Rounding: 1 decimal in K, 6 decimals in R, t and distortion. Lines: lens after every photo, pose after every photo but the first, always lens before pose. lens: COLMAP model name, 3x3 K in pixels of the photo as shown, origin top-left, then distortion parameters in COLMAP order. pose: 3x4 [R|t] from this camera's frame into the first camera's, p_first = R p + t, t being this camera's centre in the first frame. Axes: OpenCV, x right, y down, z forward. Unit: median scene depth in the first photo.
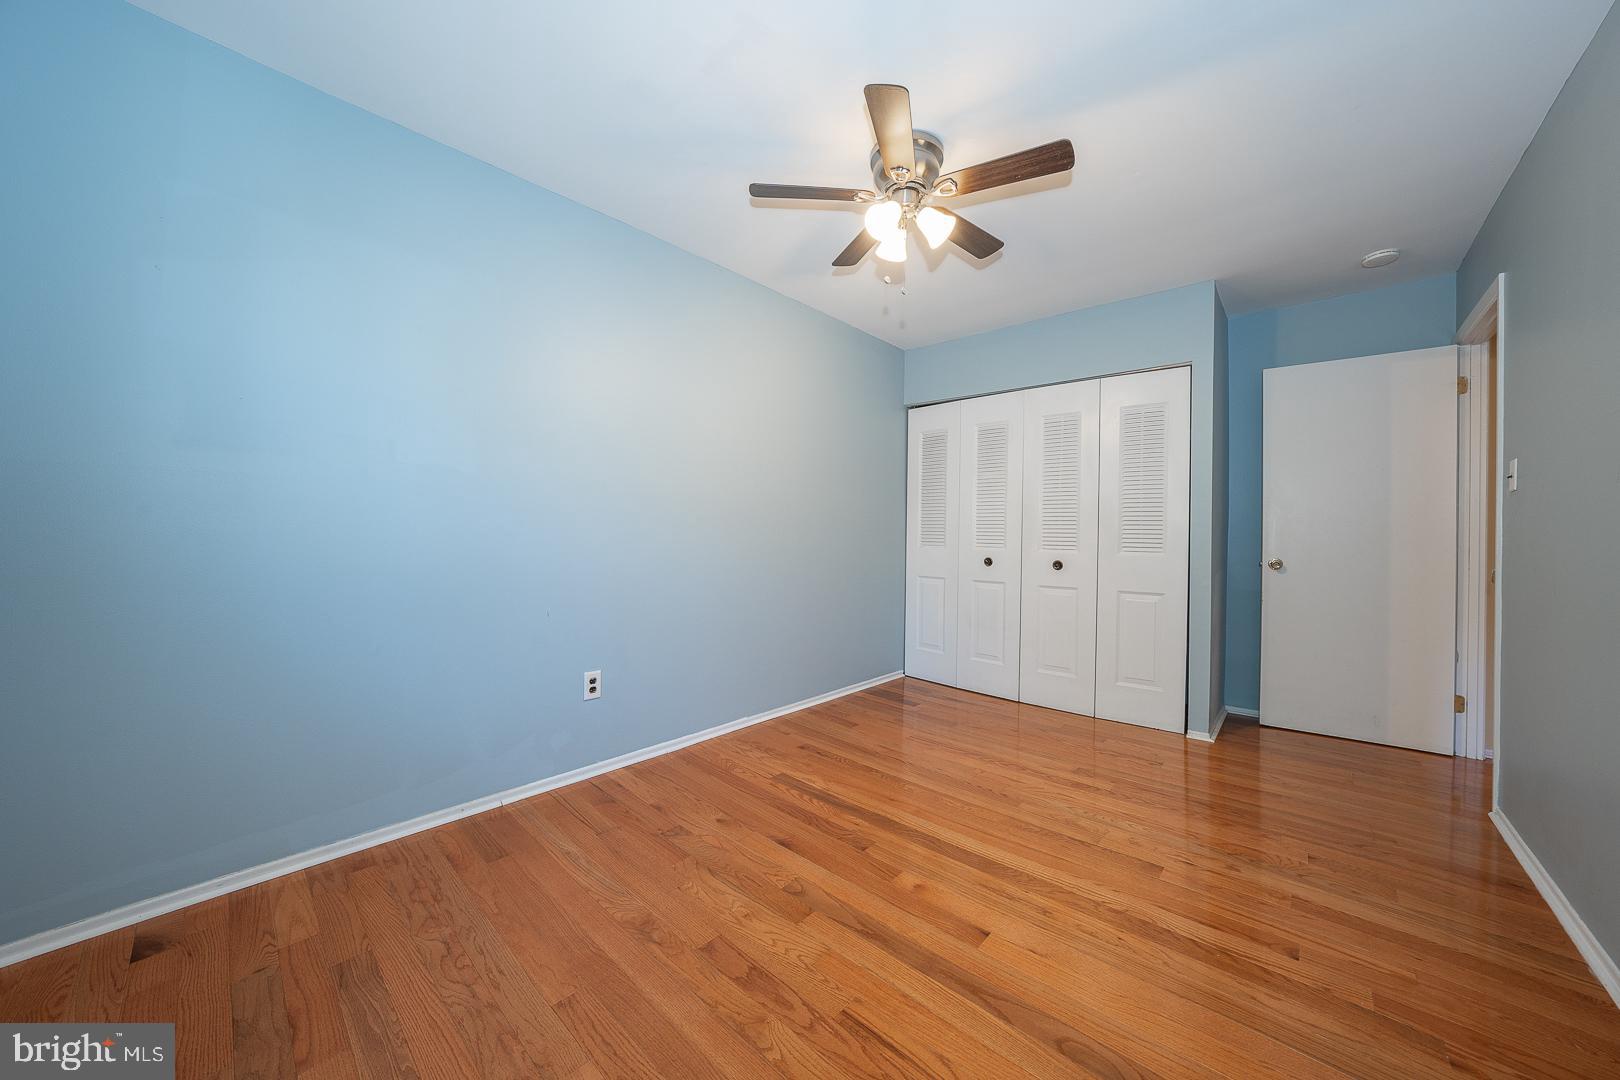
lens RADIAL K [[558.8, 0, 806.6], [0, 558.8, 532.0], [0, 0, 1]] dist [-0.014295, 0.001729]
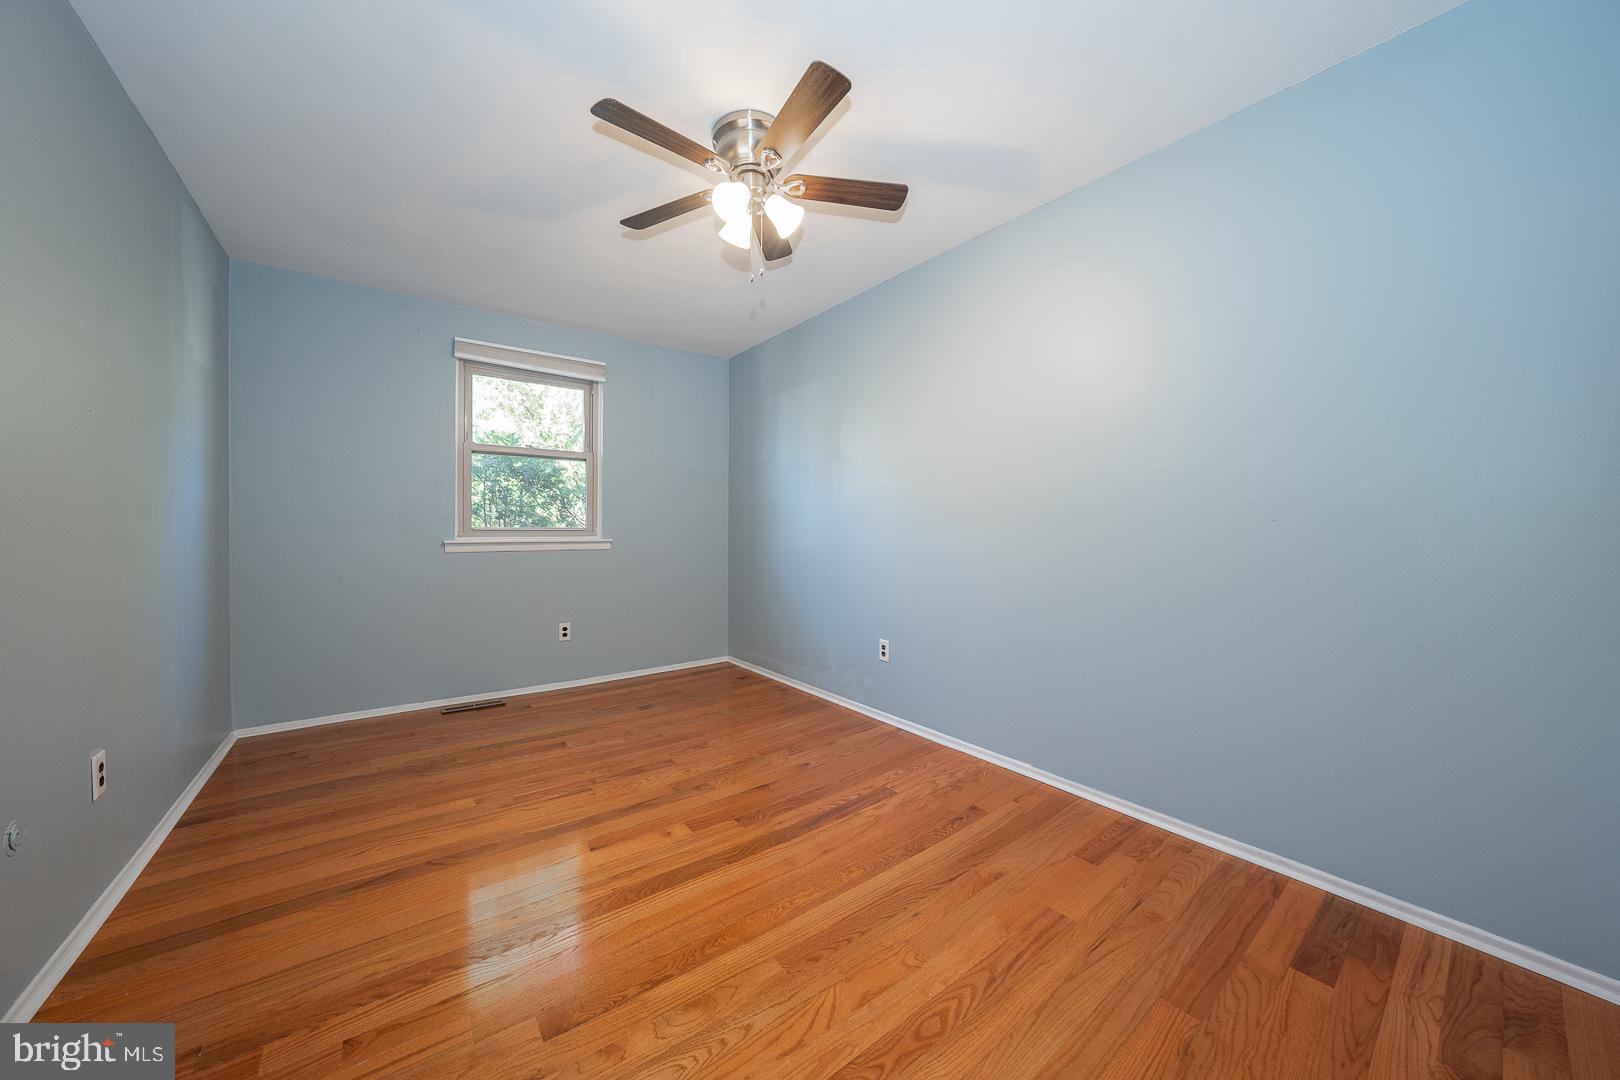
lens RADIAL K [[558.8, 0, 810.2], [0, 558.8, 538.4], [0, 0, 1]] dist [-0.014295, 0.001729]
pose [[-0.178678, 0.002763, -0.983904, 0.956935], [0.001718, 0.999995, 0.002496, 0.013405], [0.983906, -0.001244, -0.178682, 1.113605]]
